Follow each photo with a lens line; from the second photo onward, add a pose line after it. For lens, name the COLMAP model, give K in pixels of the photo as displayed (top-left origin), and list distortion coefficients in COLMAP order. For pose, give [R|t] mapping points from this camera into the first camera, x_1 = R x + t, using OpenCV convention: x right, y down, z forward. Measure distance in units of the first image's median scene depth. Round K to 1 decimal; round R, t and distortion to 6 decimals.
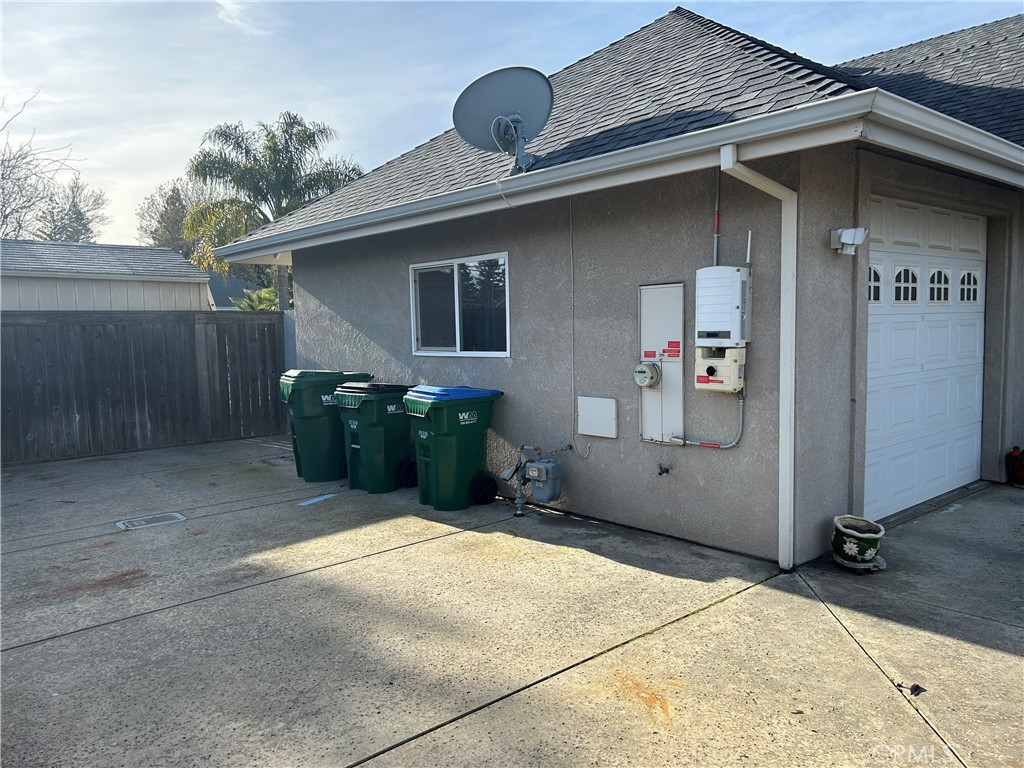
lens RADIAL K [[769.6, 0, 510.7], [0, 769.6, 384.0], [0, 0, 1]] dist [0.060259, -0.057835]
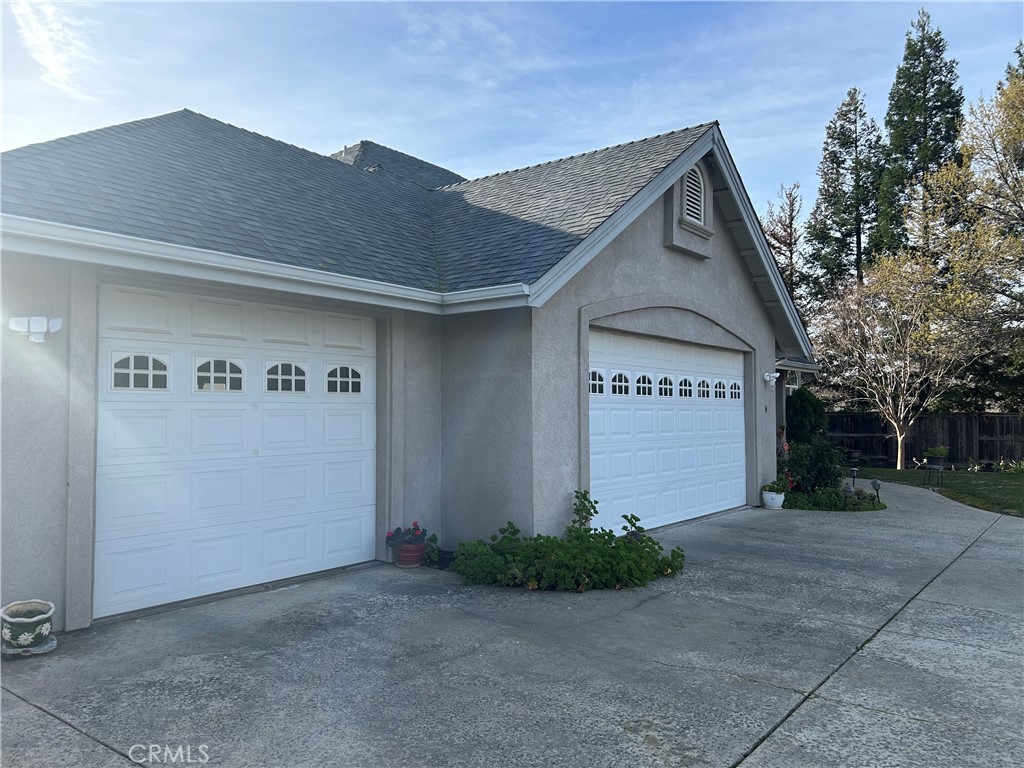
lens RADIAL K [[769.6, 0, 513.5], [0, 769.6, 385.2], [0, 0, 1]] dist [0.060259, -0.057835]
pose [[0.978452, 0.030591, 0.204196, 0.740992], [-0.007838, 0.993754, -0.111320, 0.001533], [-0.206326, 0.107320, 0.972580, -0.120054]]
